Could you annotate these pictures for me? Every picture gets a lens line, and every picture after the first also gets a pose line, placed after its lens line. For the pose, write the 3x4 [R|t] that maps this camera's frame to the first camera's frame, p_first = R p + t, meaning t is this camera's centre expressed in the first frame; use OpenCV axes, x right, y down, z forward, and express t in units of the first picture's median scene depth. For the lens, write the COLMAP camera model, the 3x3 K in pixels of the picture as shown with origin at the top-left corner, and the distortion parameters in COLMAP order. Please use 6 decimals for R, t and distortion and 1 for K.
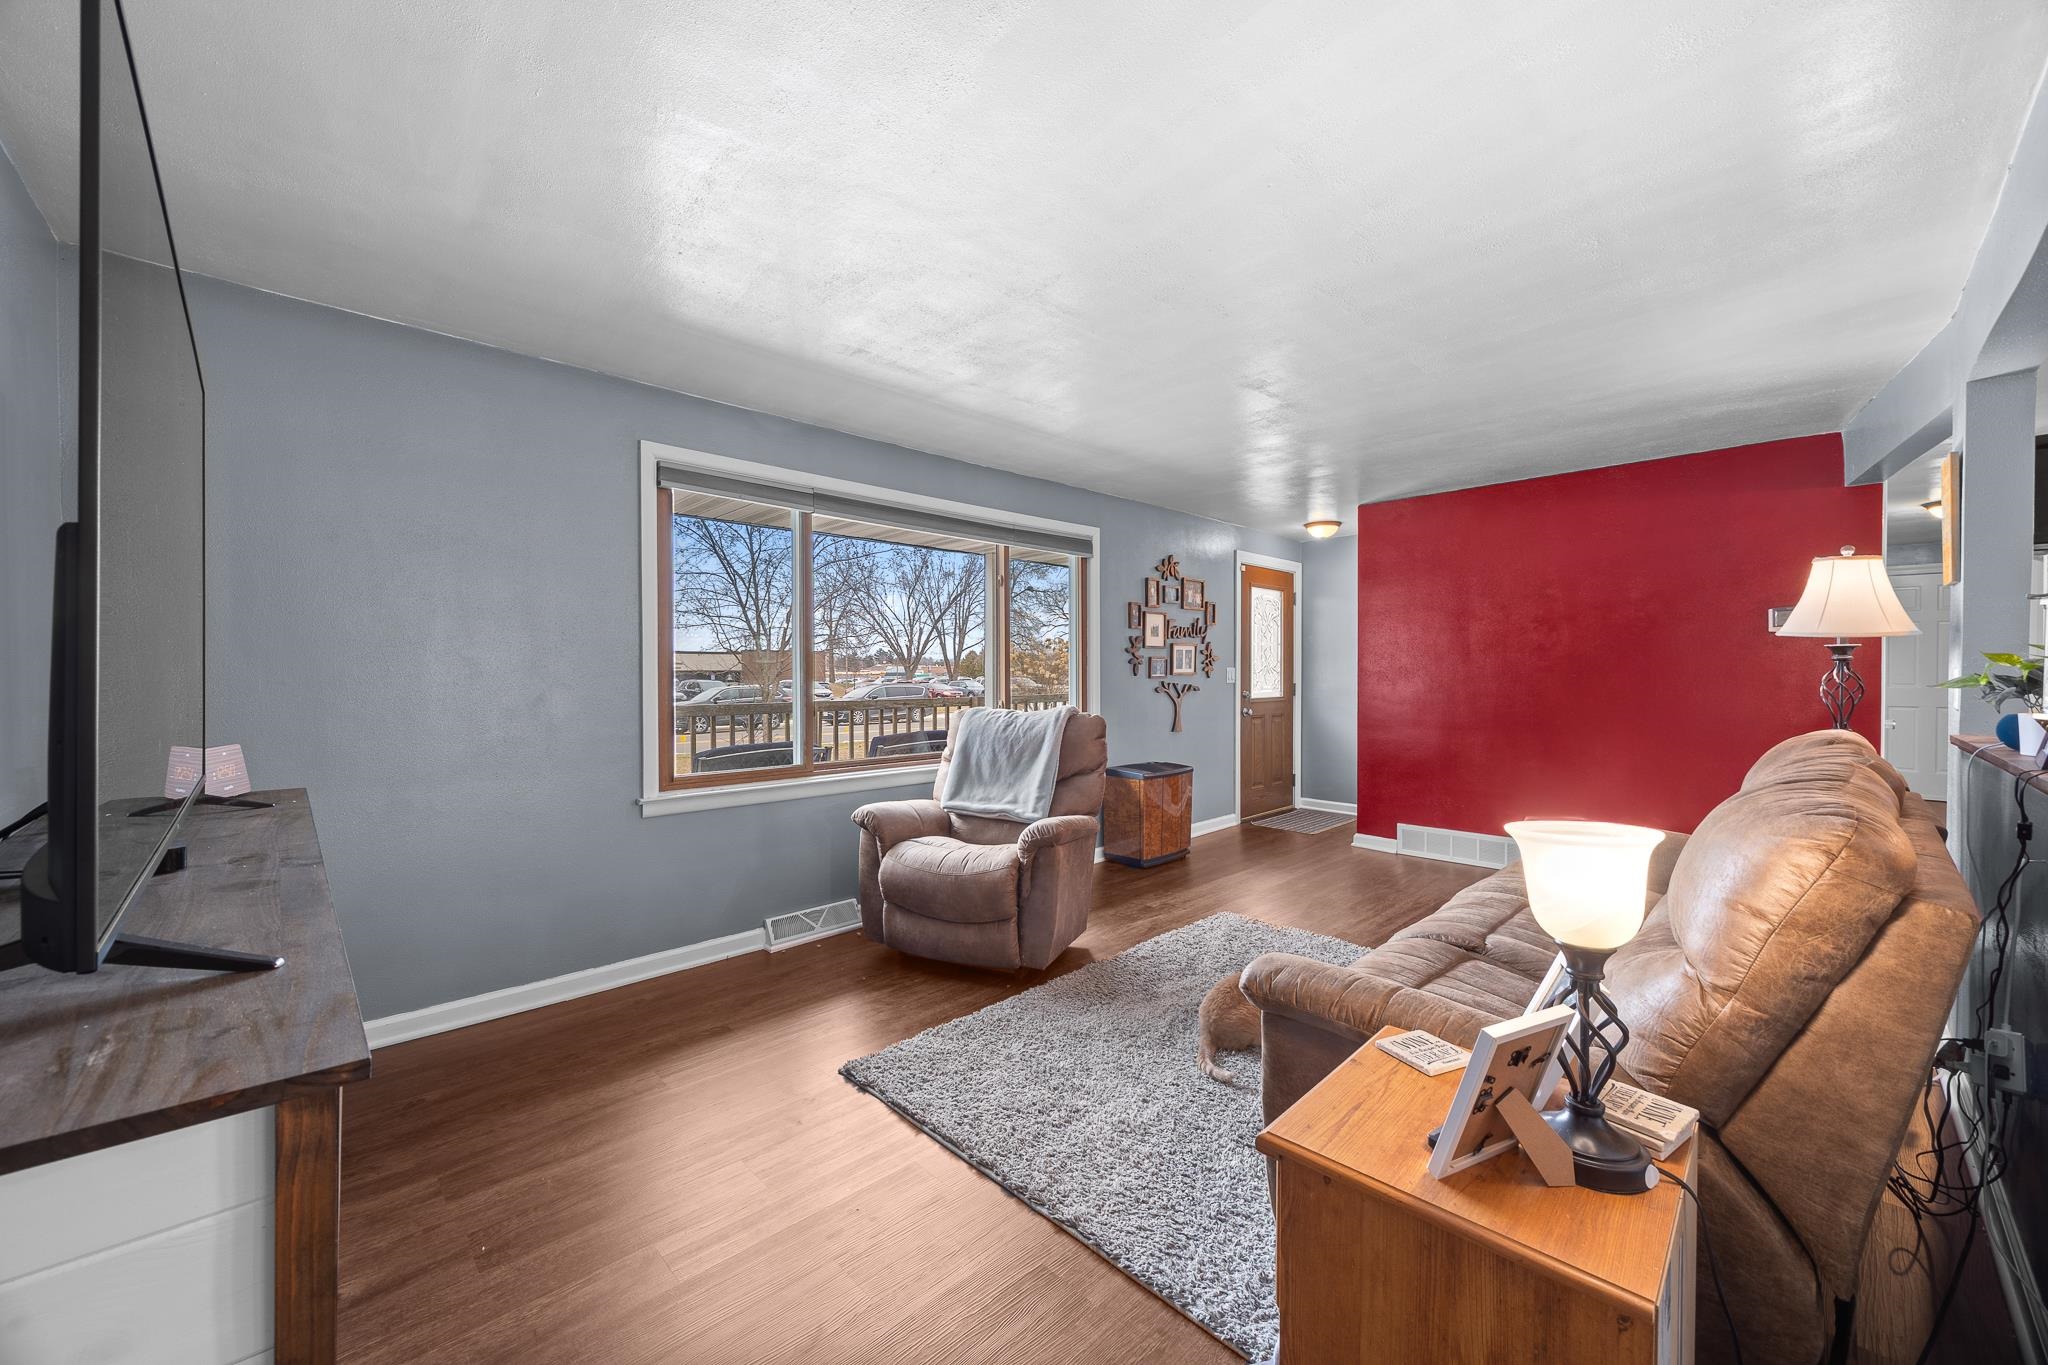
lens RADIAL K [[783.8, 0, 1014.1], [0, 783.8, 683.2], [0, 0, 1]] dist [-0.003053, -0.000025]
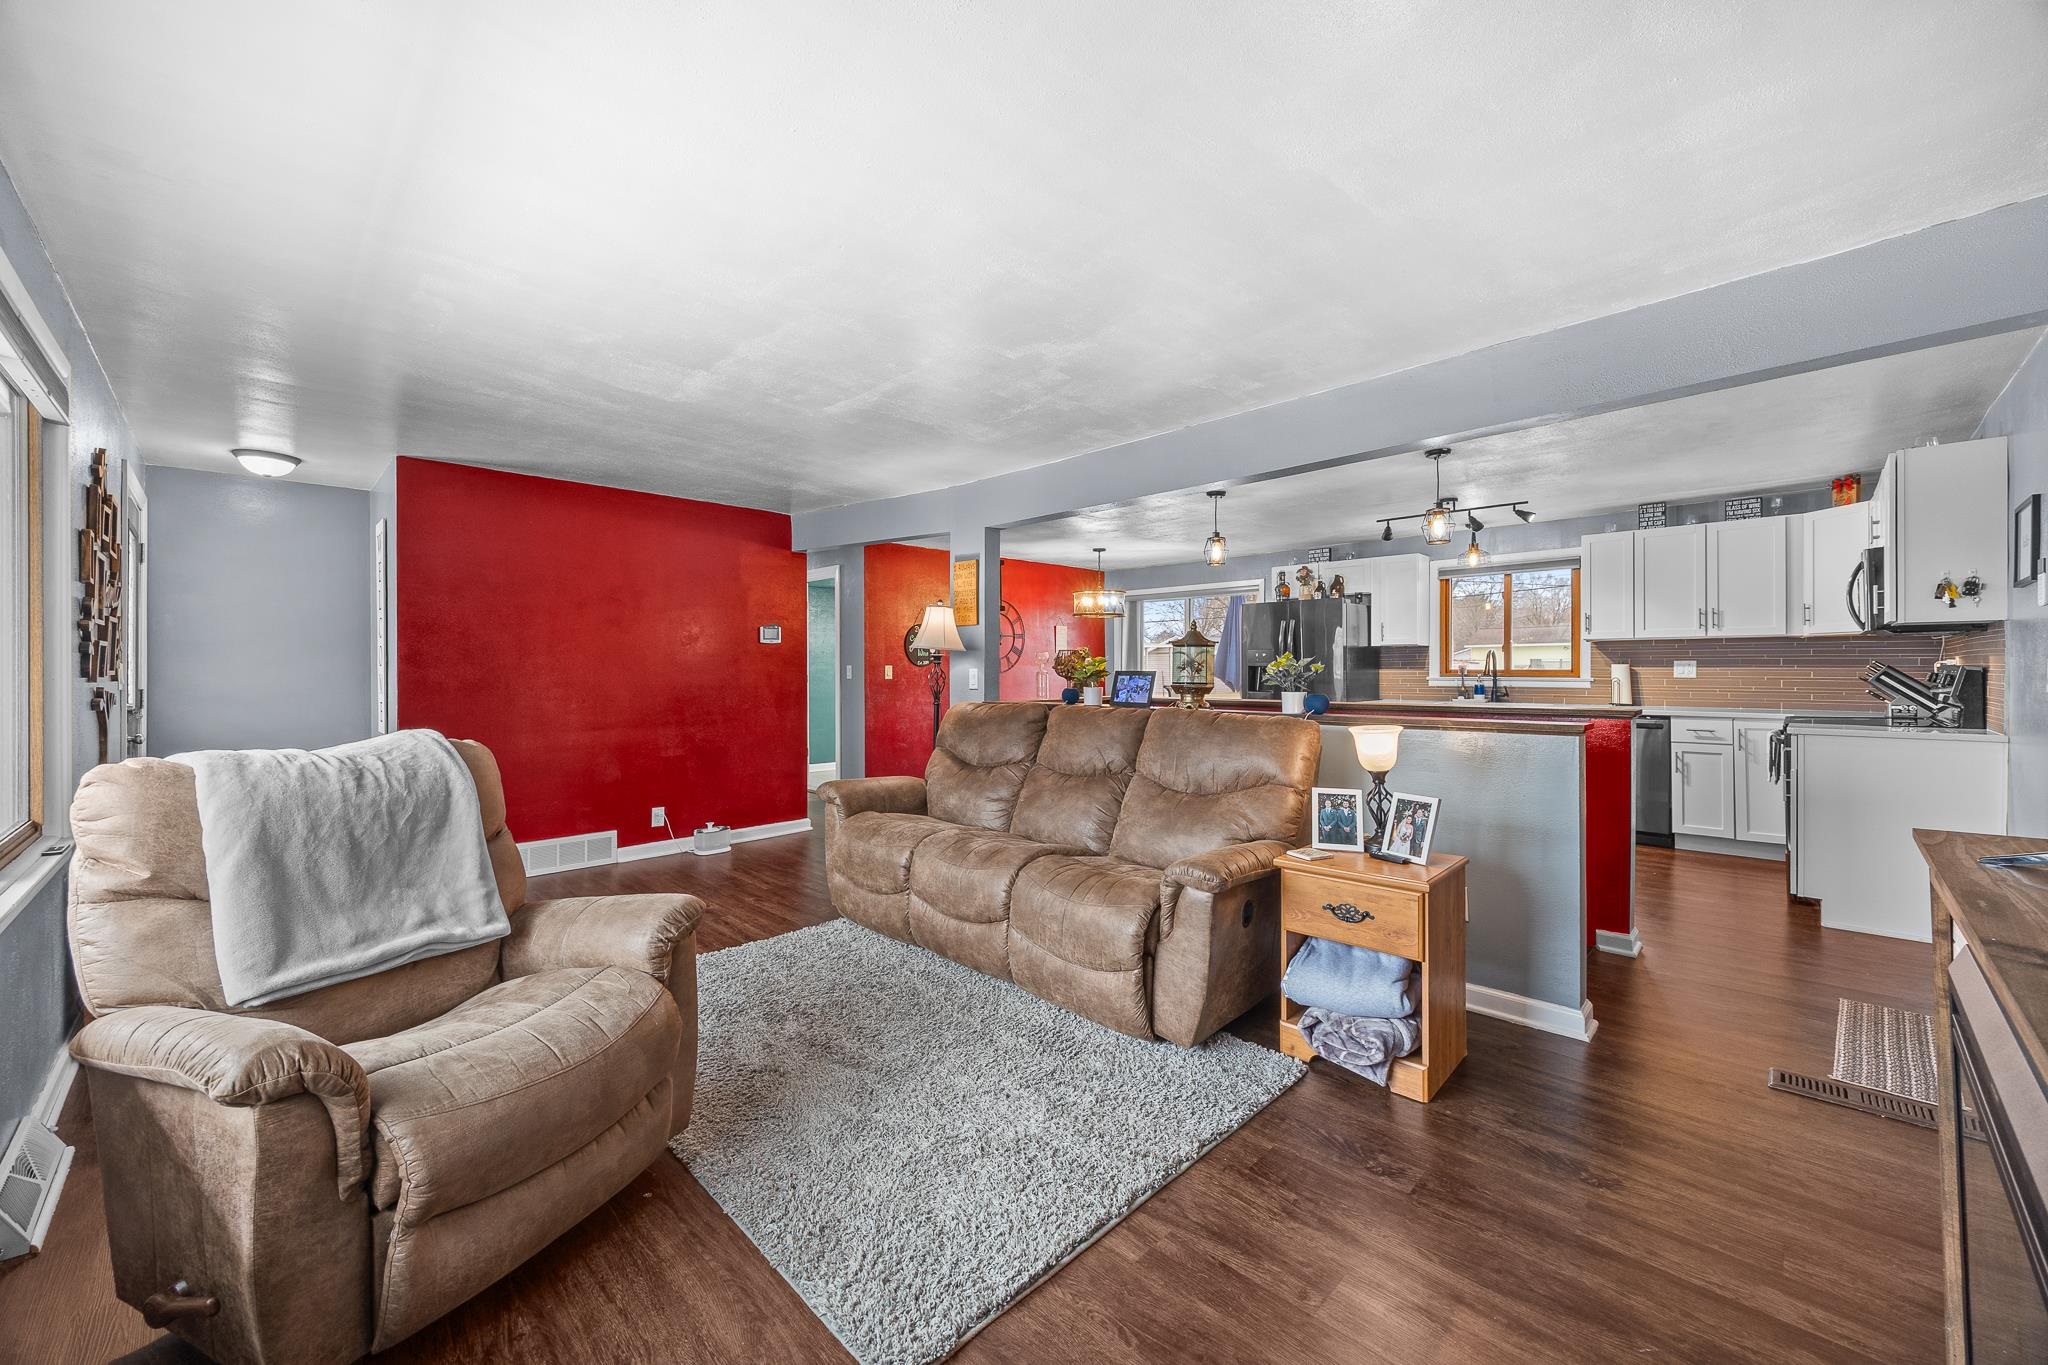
lens RADIAL K [[783.8, 0, 1020.8], [0, 783.8, 670.4], [0, 0, 1]] dist [-0.003053, -0.000025]
pose [[-0.020922, 0.004365, 0.999772, -0.338027], [0.016013, 0.999864, -0.004030, -0.002481], [-0.999653, 0.015925, -0.020989, 0.402795]]
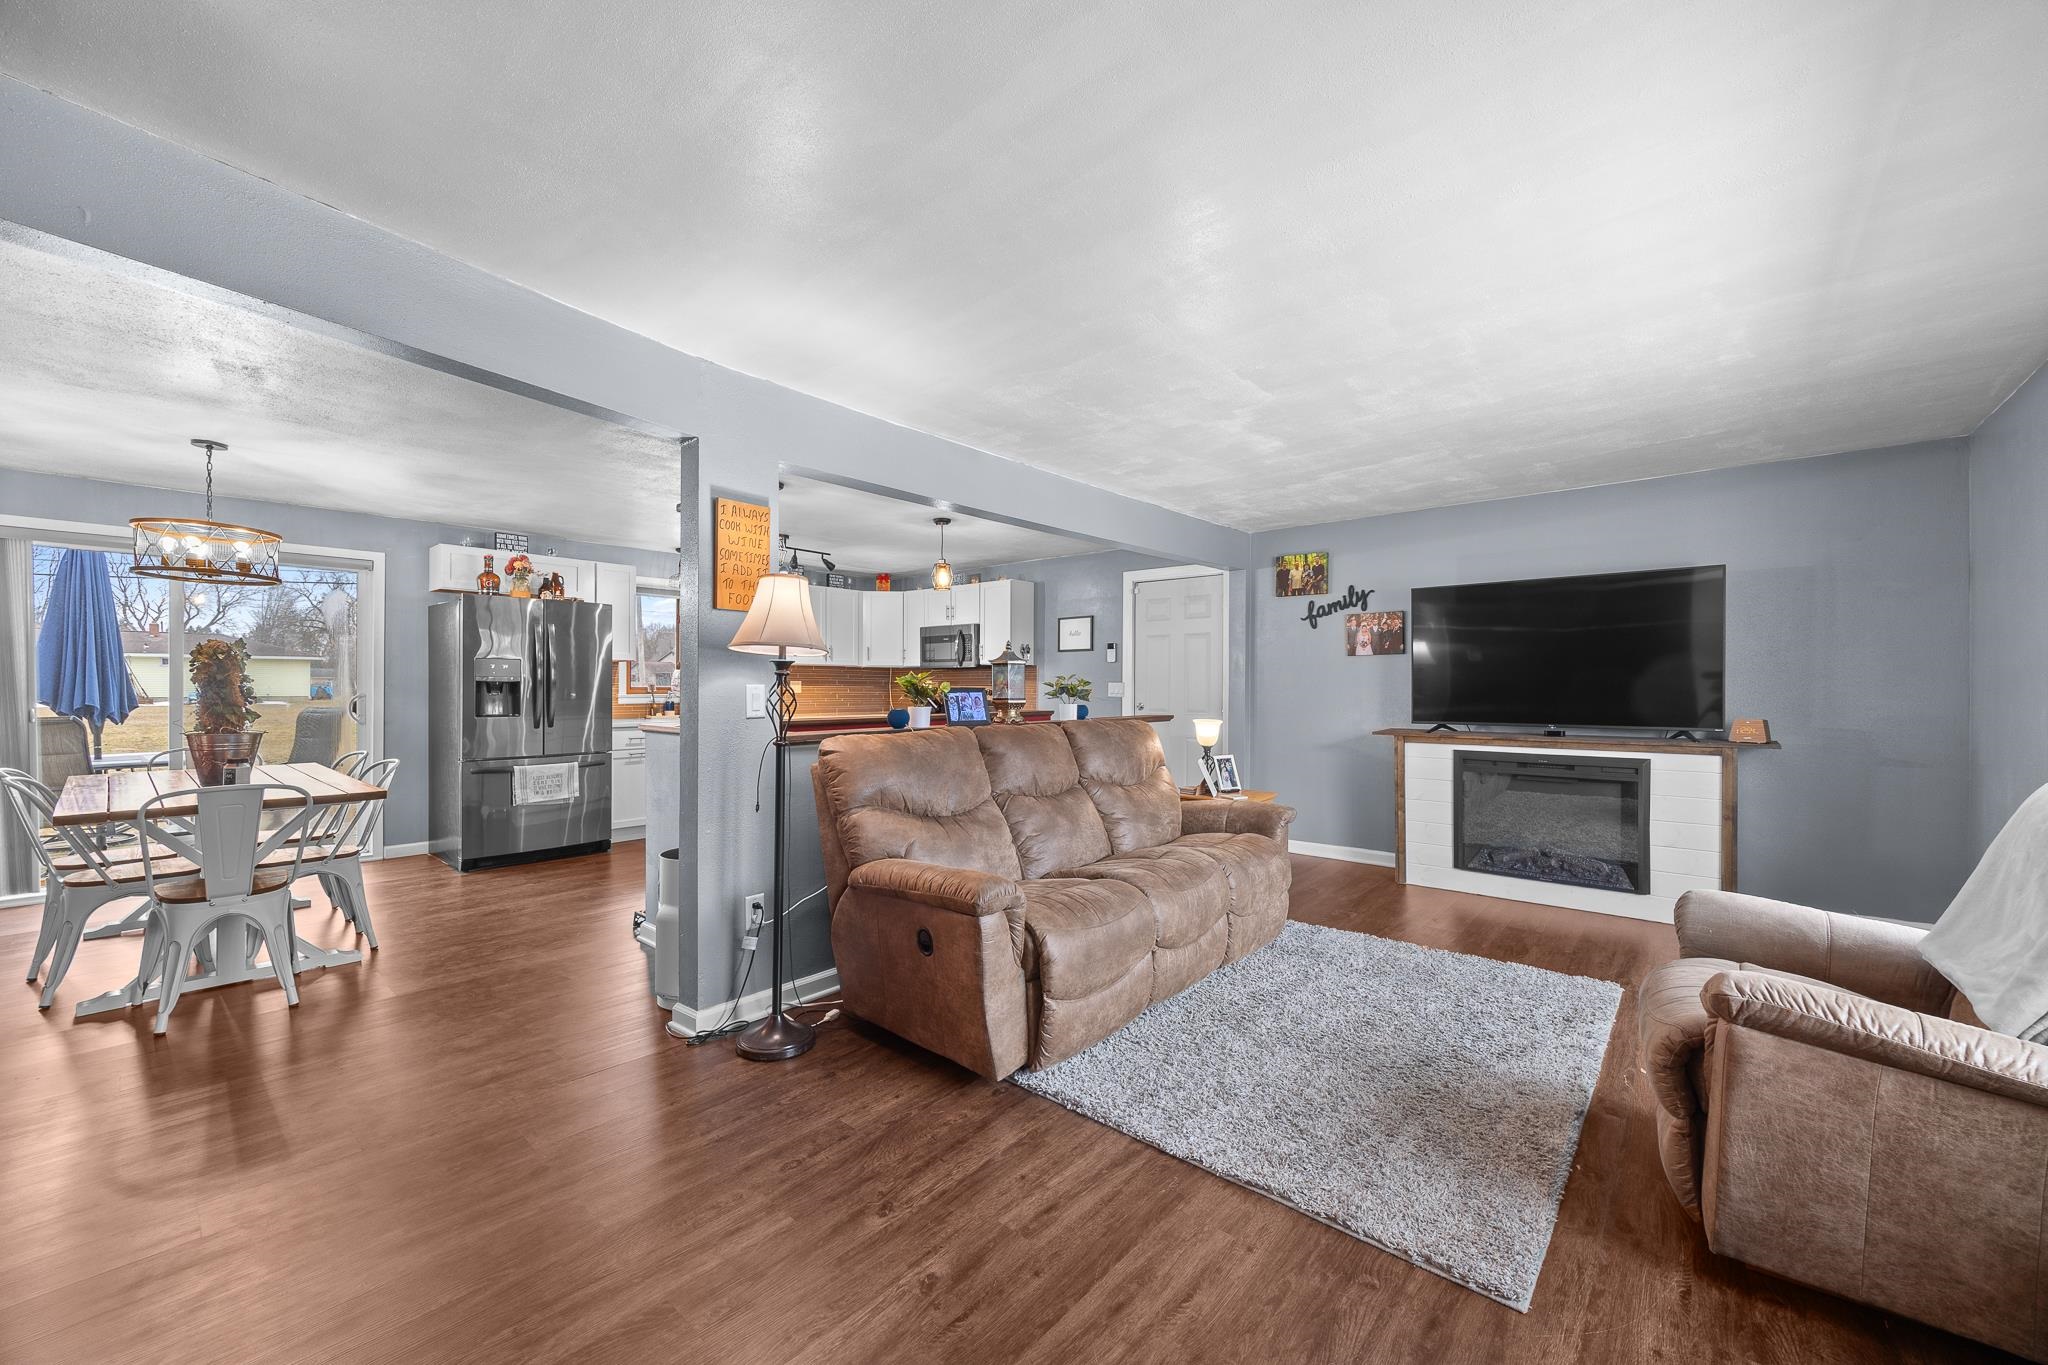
lens RADIAL K [[783.8, 0, 1008.0], [0, 783.8, 697.6], [0, 0, 1]] dist [-0.003053, -0.000025]
pose [[-0.996908, 0.005378, -0.078390, 0.395782], [0.003138, 0.999584, 0.028672, -0.014578], [0.078511, 0.028337, -0.996510, 0.971803]]
